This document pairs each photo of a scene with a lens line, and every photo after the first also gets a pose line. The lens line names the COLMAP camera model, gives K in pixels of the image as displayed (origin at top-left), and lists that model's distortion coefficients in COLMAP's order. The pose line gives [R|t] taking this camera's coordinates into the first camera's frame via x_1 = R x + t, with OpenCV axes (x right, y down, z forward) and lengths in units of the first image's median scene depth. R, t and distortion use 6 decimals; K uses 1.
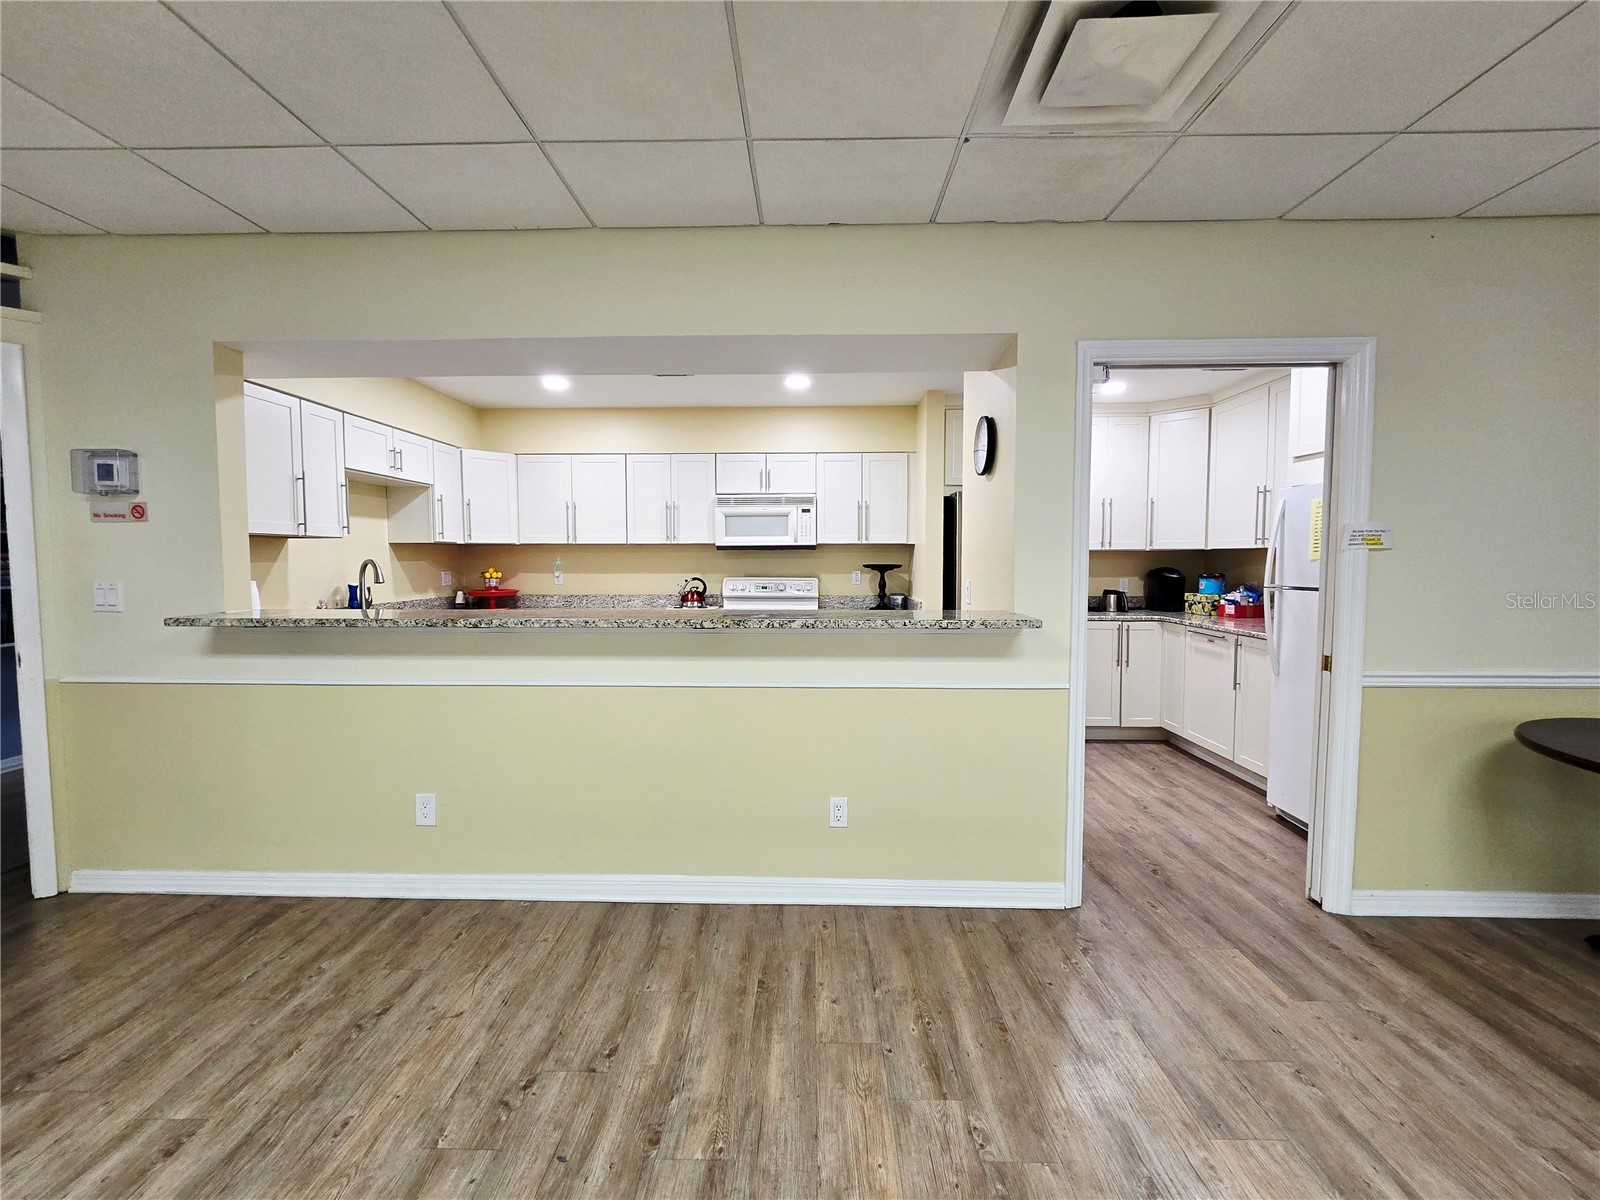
lens RADIAL K [[665.2, 0, 796.9], [0, 665.2, 588.9], [0, 0, 1]] dist [-0.000264, 0.000020]
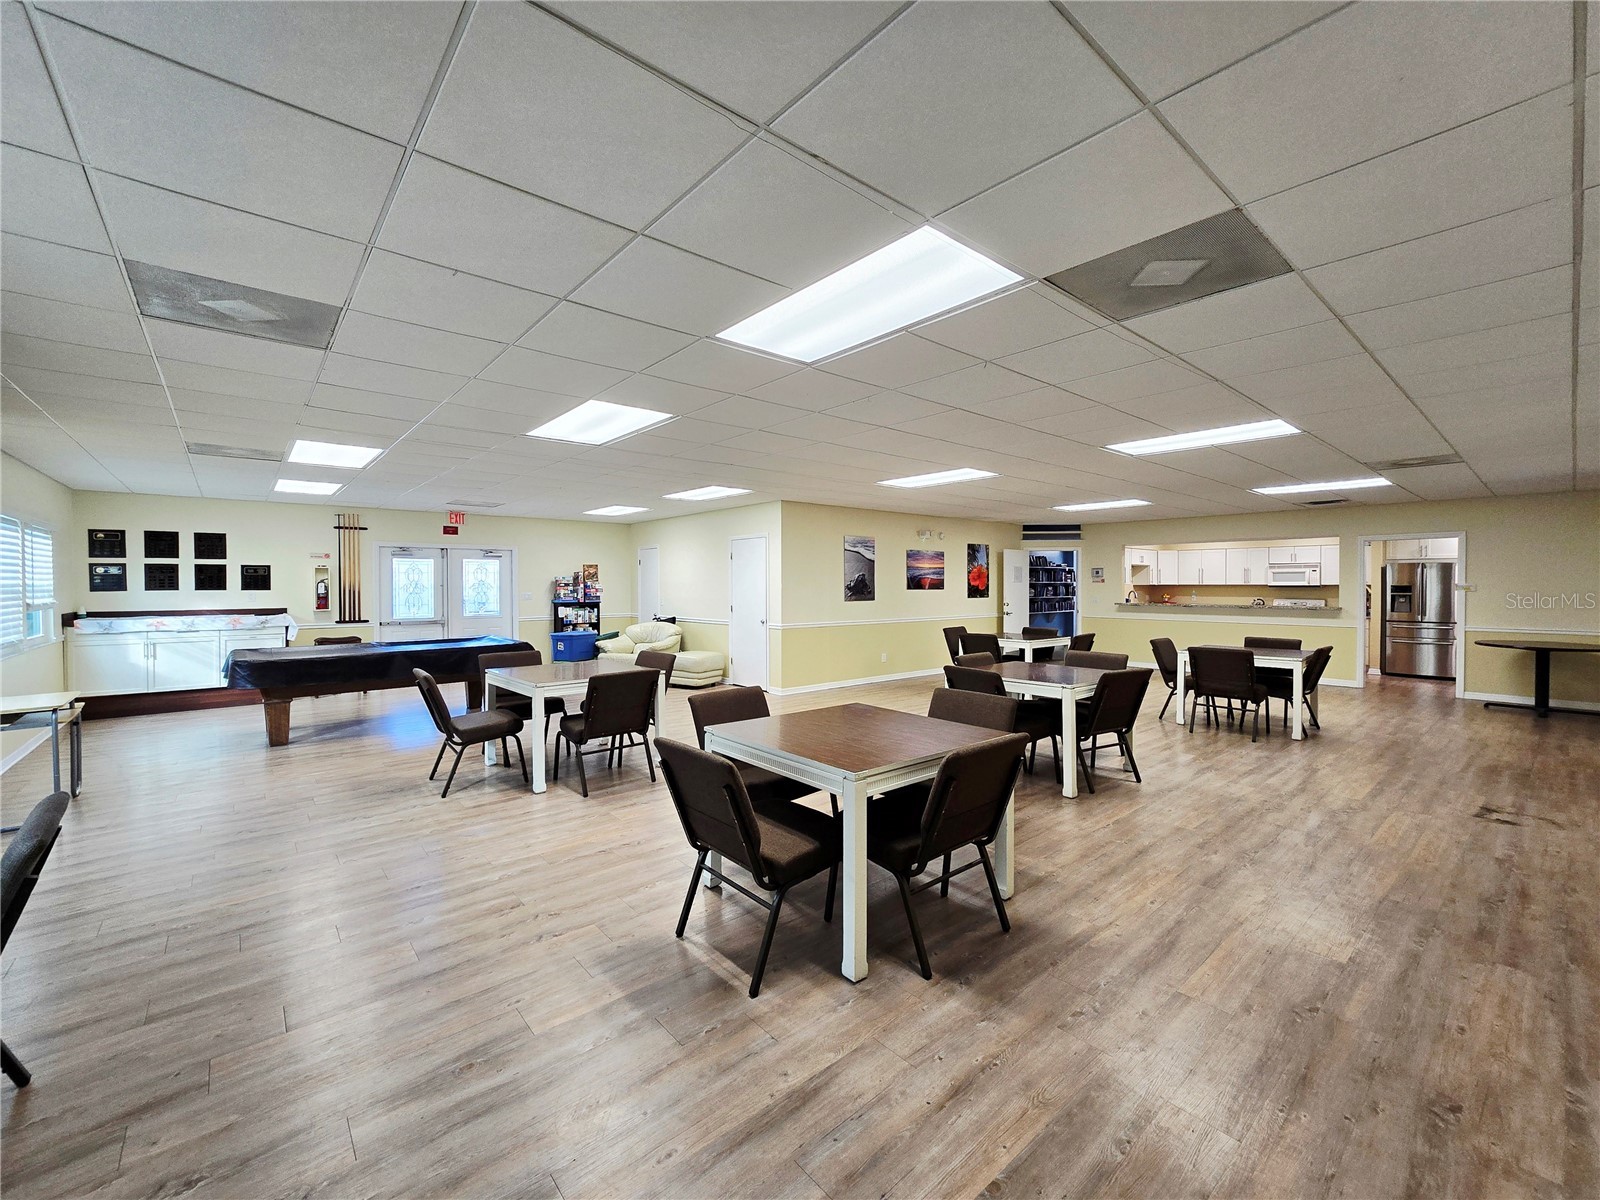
lens RADIAL K [[665.2, 0, 796.9], [0, 665.2, 588.9], [0, 0, 1]] dist [-0.000264, 0.000020]
pose [[0.665020, 0.012572, -0.746720, 0.594294], [-0.045102, 0.998709, -0.023353, 0.086579], [0.745462, 0.049209, 0.664729, -2.025021]]
